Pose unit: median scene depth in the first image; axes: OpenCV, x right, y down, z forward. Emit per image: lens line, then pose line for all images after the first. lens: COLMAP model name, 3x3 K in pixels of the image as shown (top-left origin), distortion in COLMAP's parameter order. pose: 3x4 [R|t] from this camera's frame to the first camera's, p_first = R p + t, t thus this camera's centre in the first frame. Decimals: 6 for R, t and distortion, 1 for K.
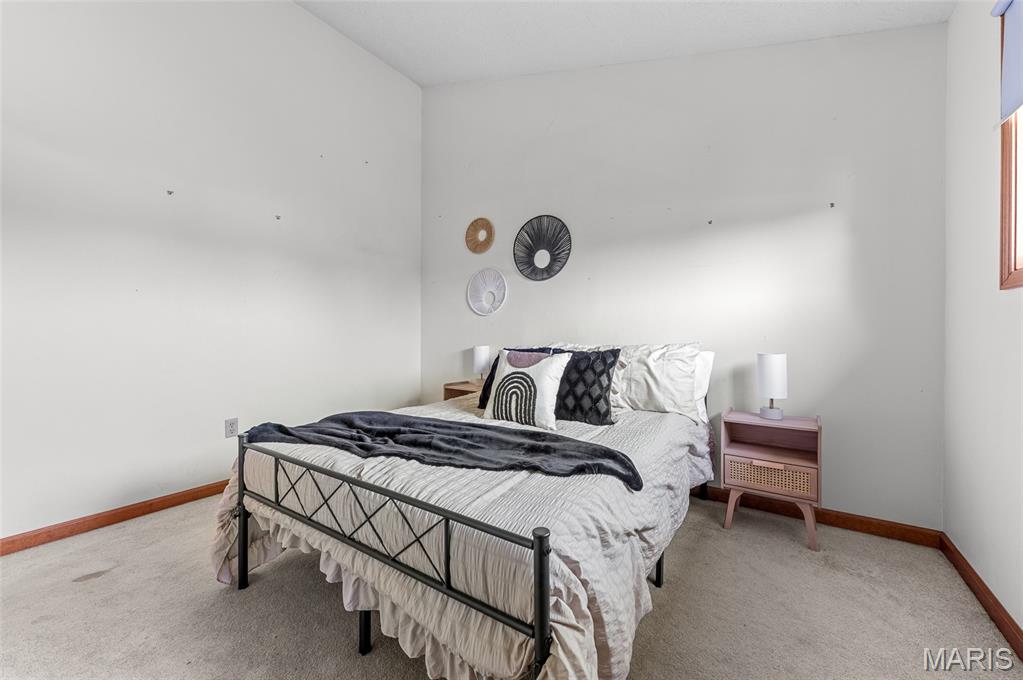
lens RADIAL K [[412.5, 0, 513.1], [0, 412.5, 328.1], [0, 0, 1]] dist [-0.006979, -0.000286]
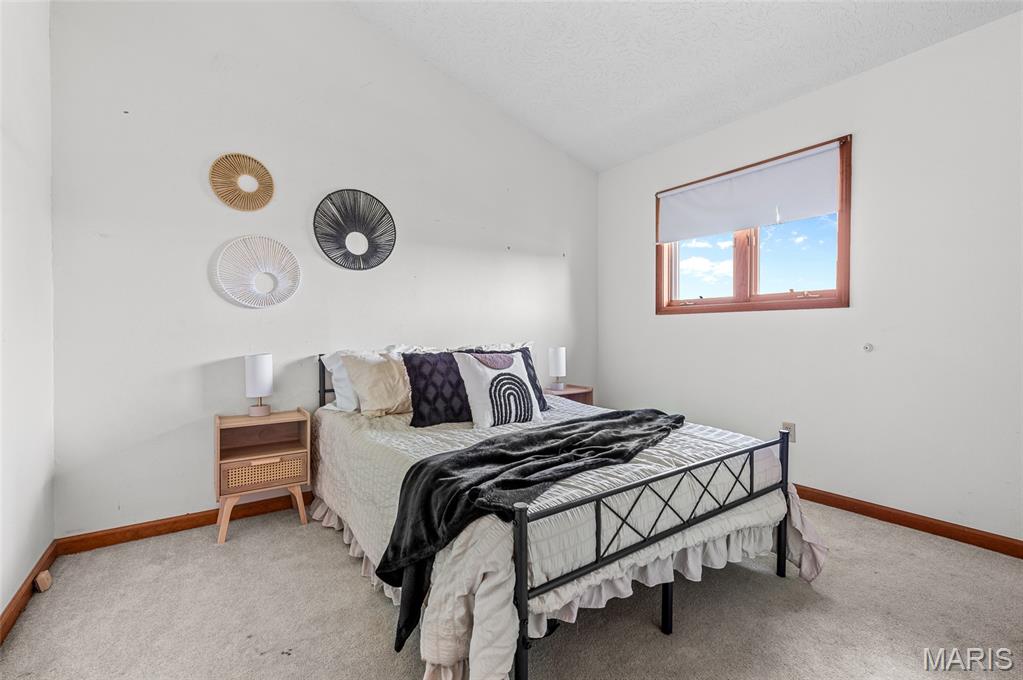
lens RADIAL K [[441.9, 0, 508.4], [0, 441.9, 333.8], [0, 0, 1]] dist [0.000993, -0.000127]
pose [[0.327090, -0.009886, 0.944941, -0.668848], [-0.012231, 0.999817, 0.014694, -0.004503], [-0.944914, -0.016364, 0.326909, 0.426387]]
